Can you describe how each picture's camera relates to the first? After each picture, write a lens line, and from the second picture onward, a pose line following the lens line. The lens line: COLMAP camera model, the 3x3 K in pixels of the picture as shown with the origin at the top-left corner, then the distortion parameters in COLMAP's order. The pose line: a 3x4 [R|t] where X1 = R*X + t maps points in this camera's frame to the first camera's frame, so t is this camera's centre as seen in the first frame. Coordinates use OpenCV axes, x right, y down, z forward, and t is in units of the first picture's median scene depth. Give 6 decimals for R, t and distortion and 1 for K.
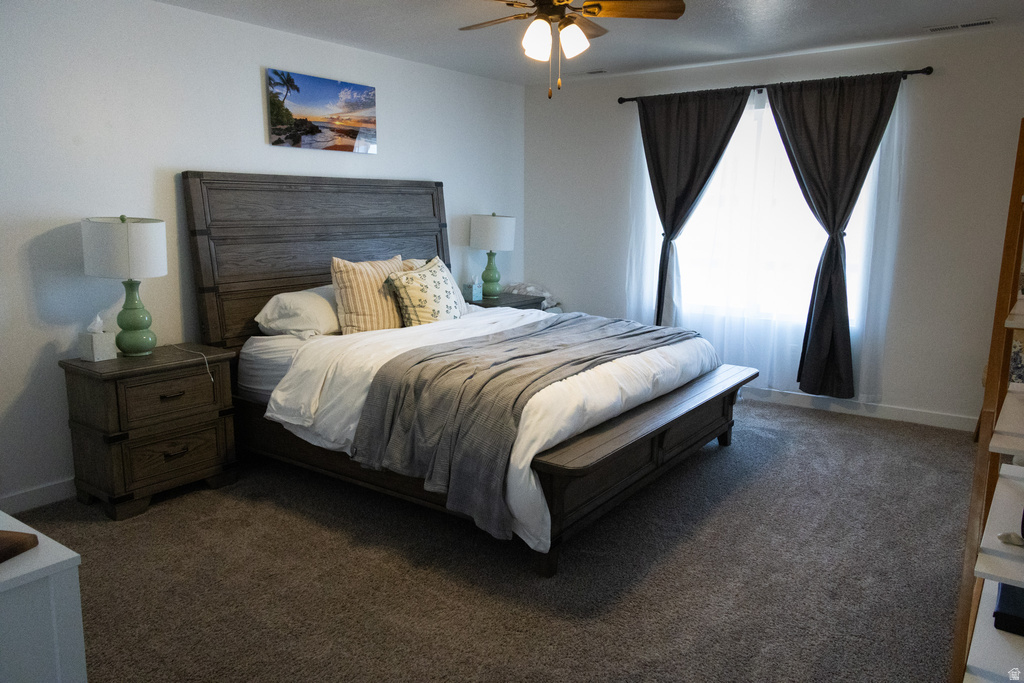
lens RADIAL K [[730.6, 0, 512.0], [0, 730.6, 341.5], [0, 0, 1]] dist [0.089692, -0.000666]
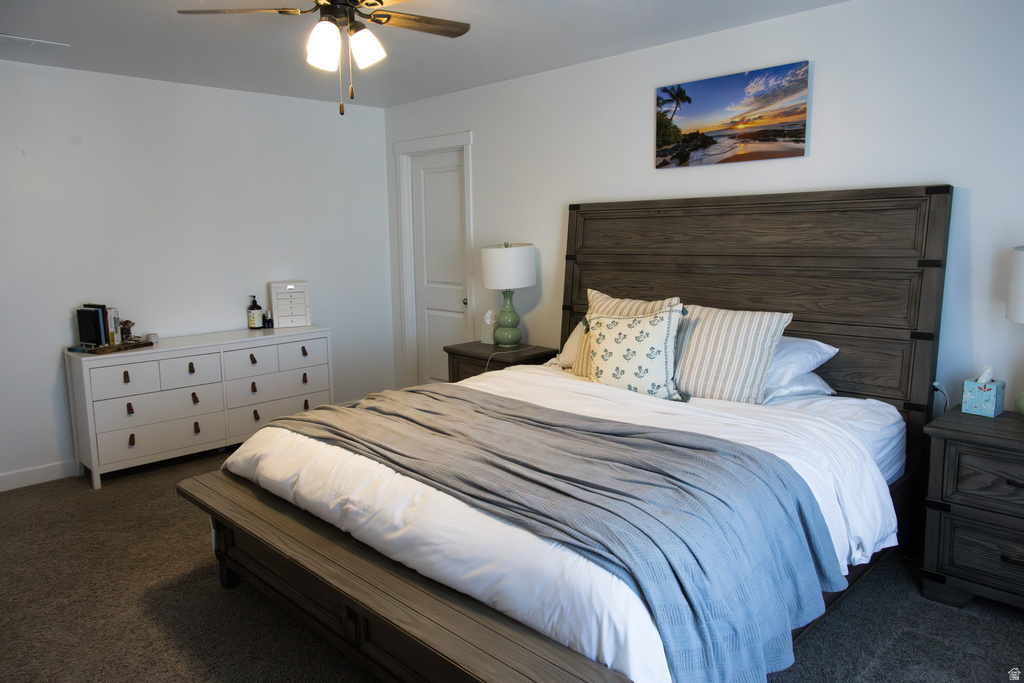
lens RADIAL K [[732.2, 0, 512.0], [0, 732.2, 341.5], [0, 0, 1]] dist [0.039889, 0.001145]
pose [[-0.157883, 0.155335, -0.975164, 0.621258], [-0.165382, 0.969441, 0.181200, -0.184251], [0.973510, 0.189883, -0.127368, 0.946683]]
